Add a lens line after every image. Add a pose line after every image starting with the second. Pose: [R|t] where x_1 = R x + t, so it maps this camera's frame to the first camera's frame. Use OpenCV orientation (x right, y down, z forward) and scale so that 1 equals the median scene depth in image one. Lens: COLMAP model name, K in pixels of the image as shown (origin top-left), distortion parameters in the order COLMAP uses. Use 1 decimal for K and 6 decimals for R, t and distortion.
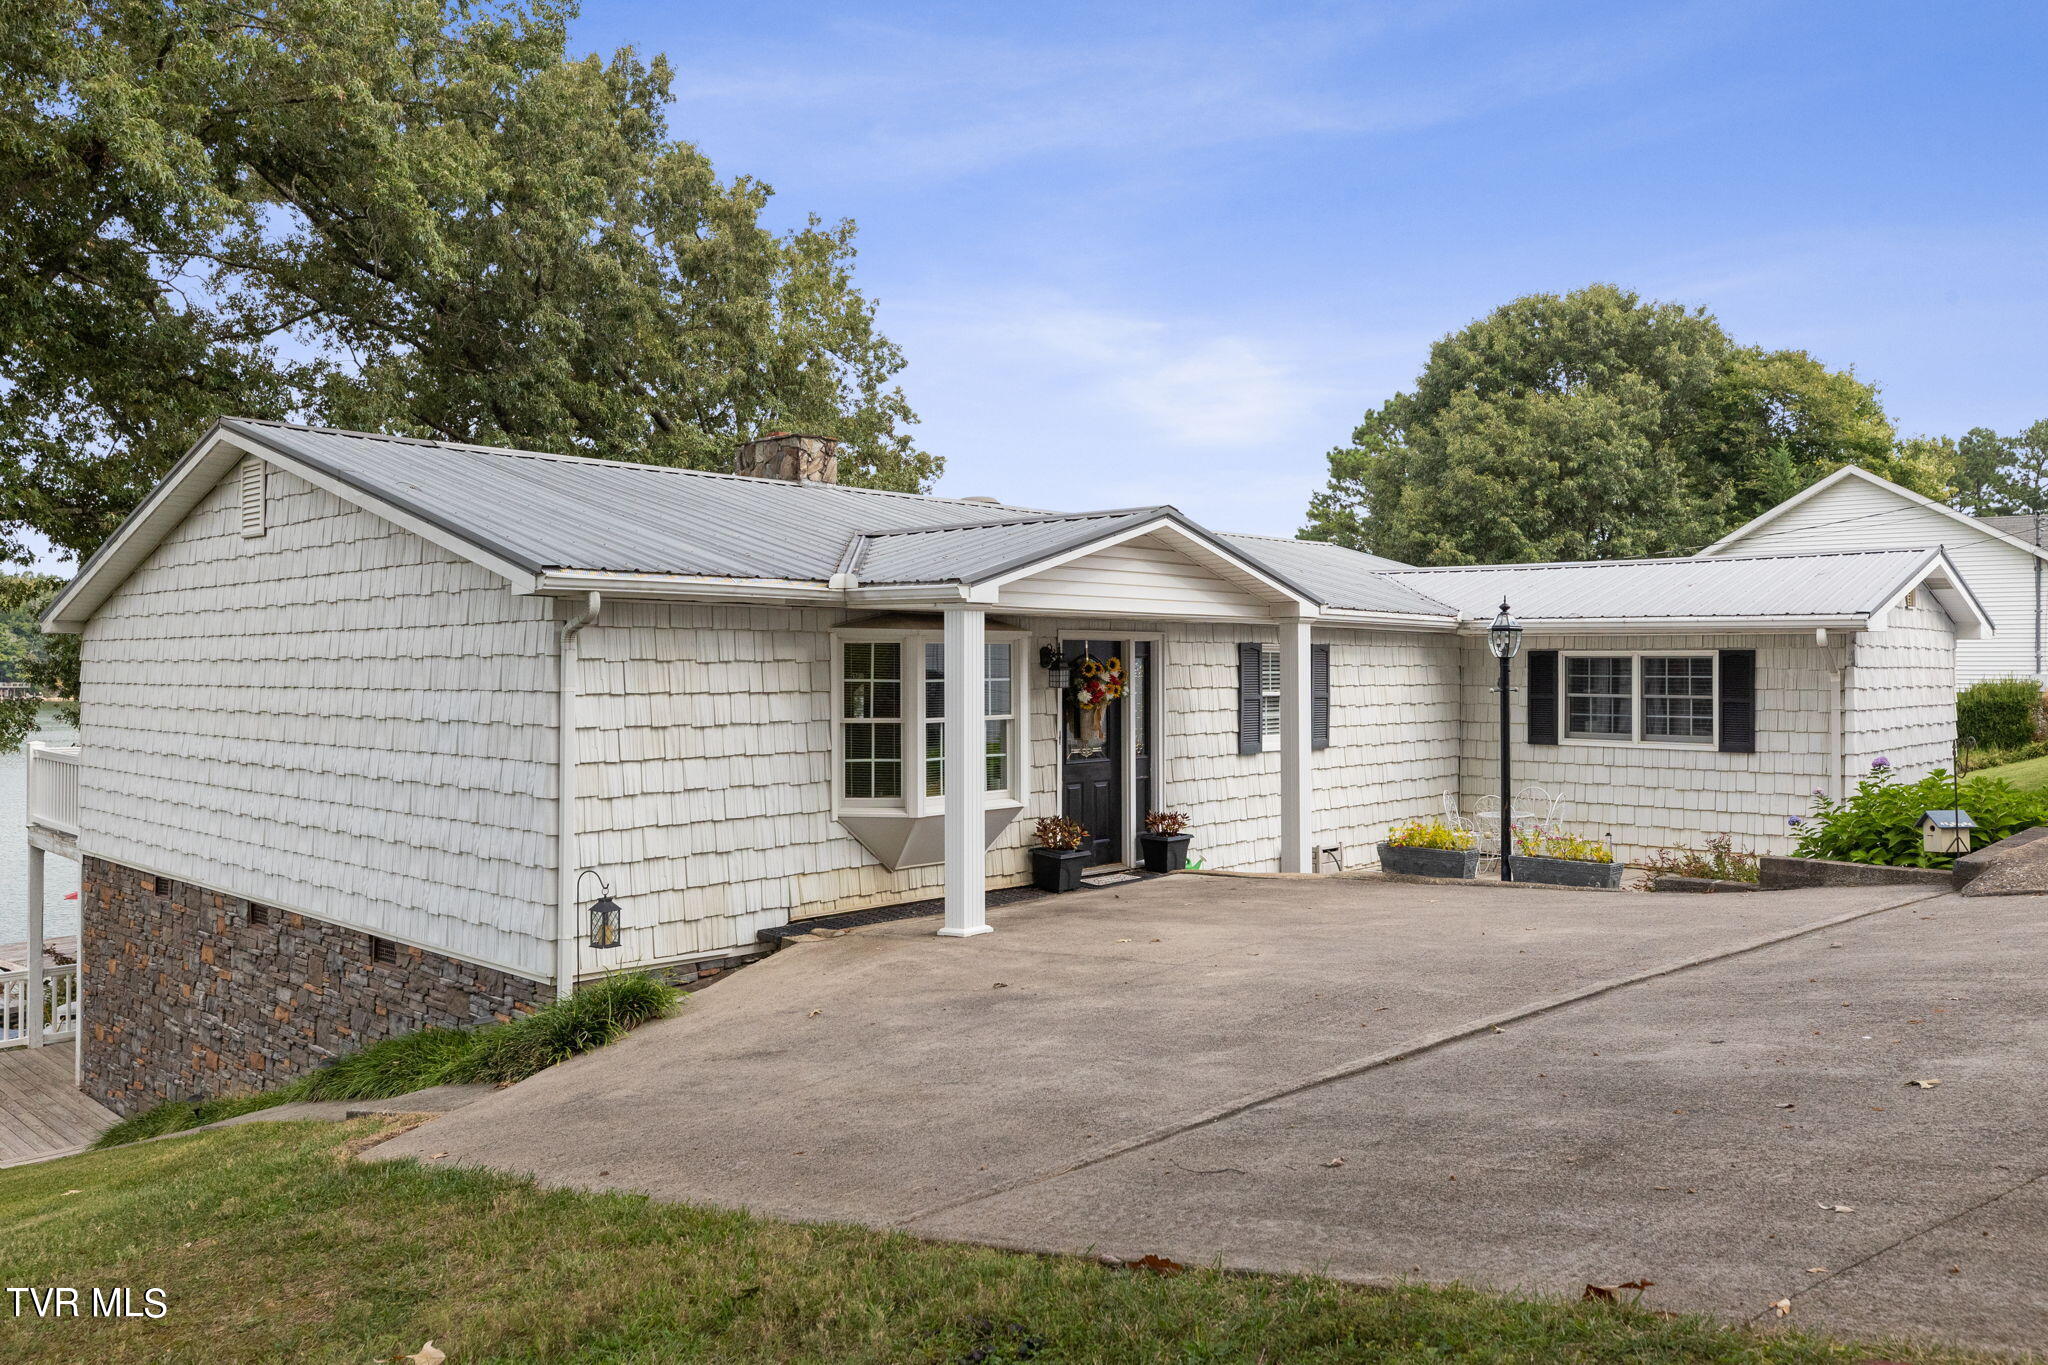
lens RADIAL K [[1444.7, 0, 1023.2], [0, 1444.7, 680.1], [0, 0, 1]] dist [-0.003807, 0.000817]
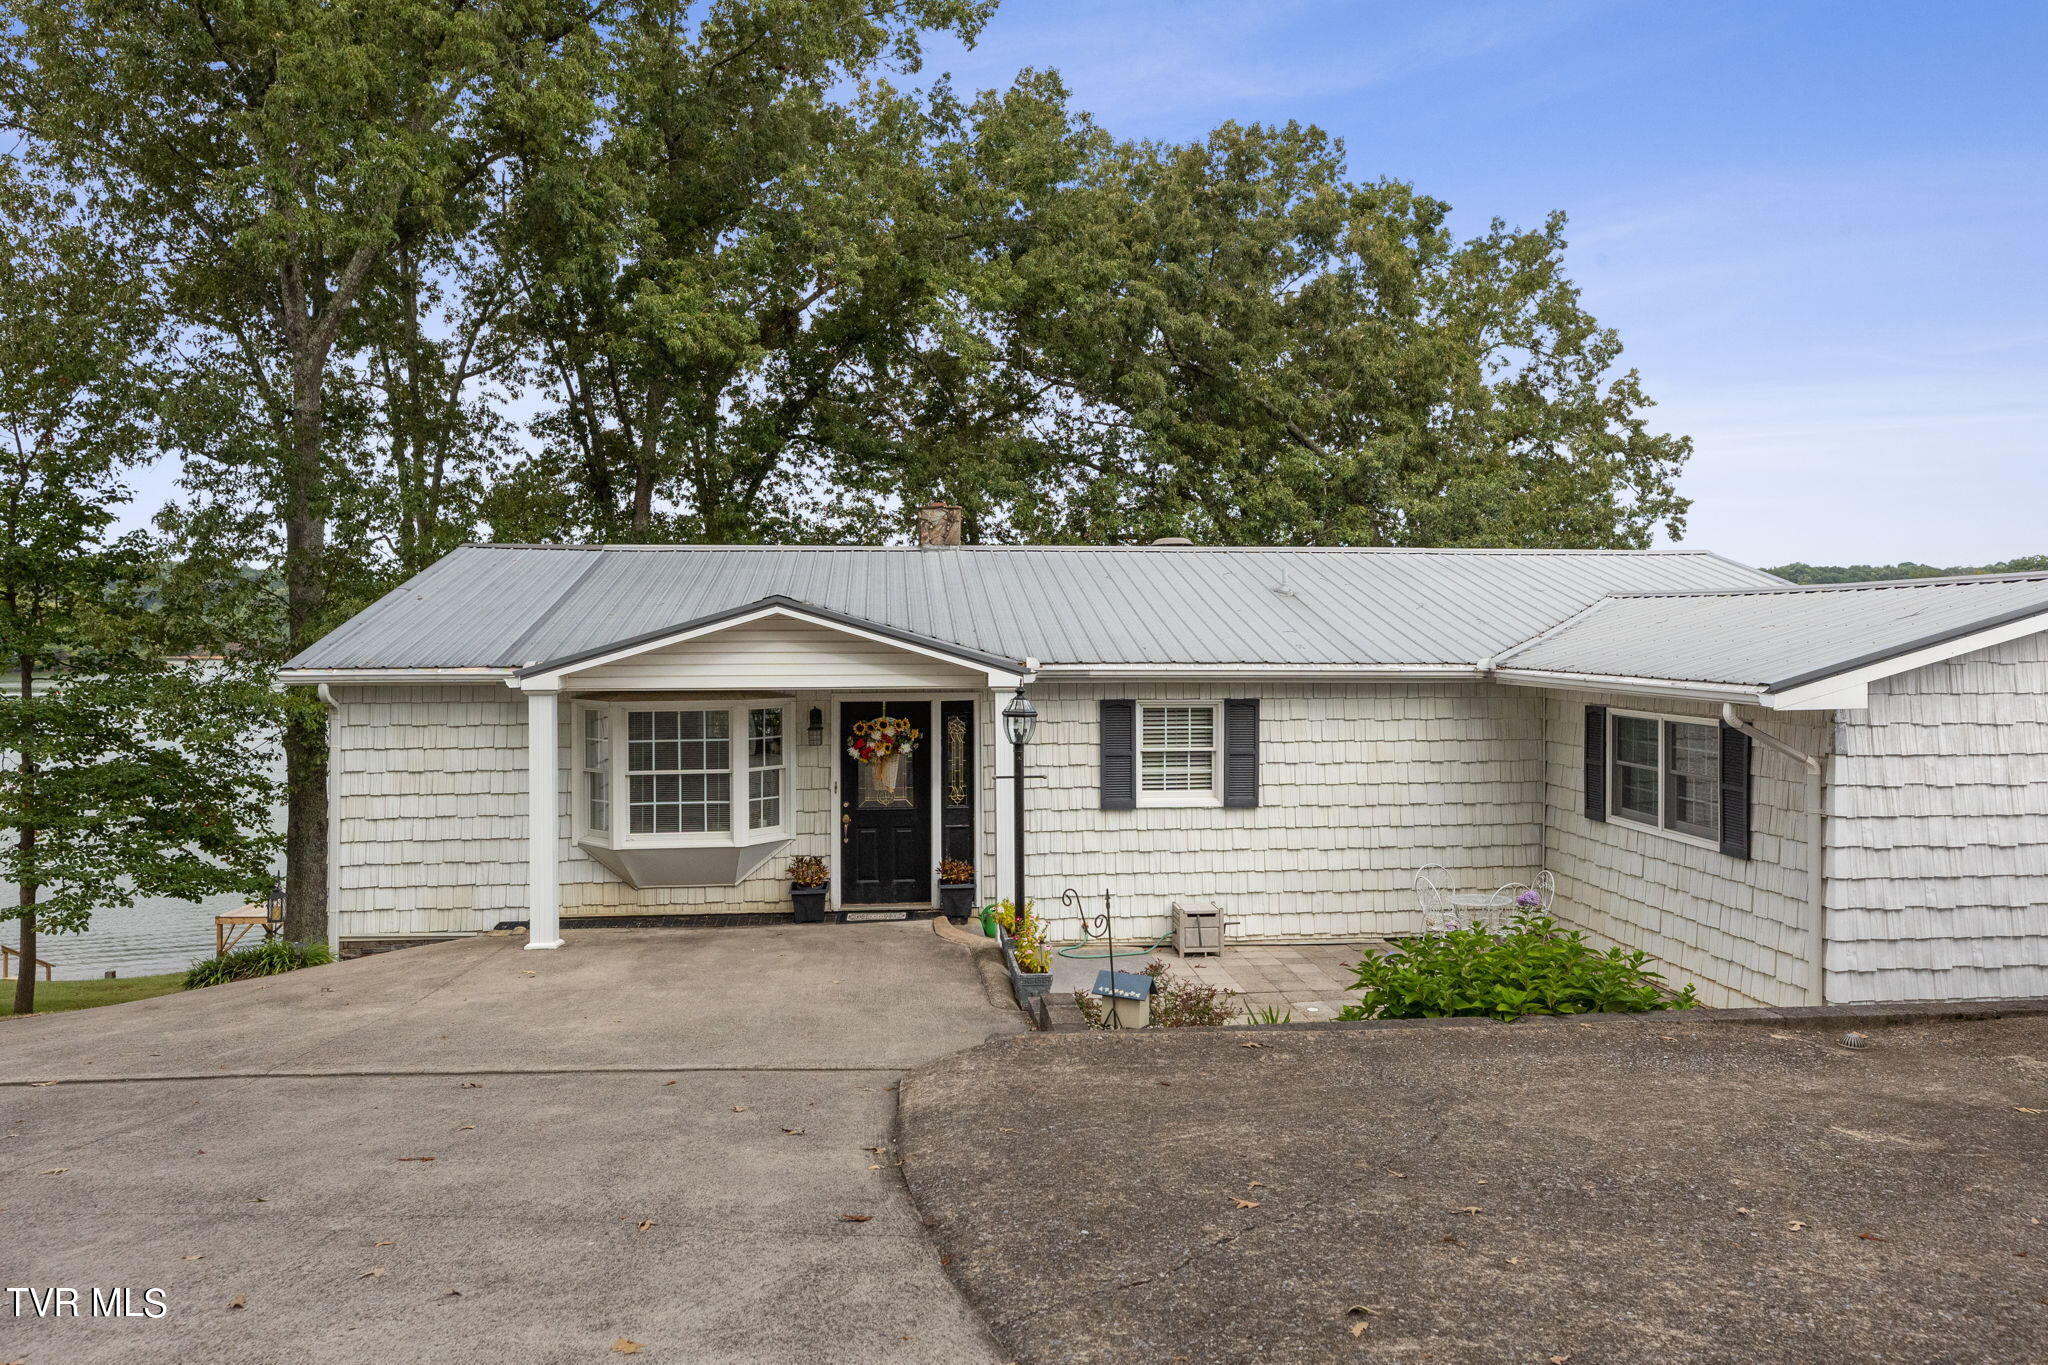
lens RADIAL K [[1303.5, 0, 1023.1], [0, 1303.5, 673.5], [0, 0, 1]] dist [0.008163, -0.001614]
pose [[0.766580, 0.014571, -0.641983, 0.681007], [-0.003597, 0.999824, 0.018397, -0.059705], [0.642139, -0.011794, 0.766498, 0.257320]]
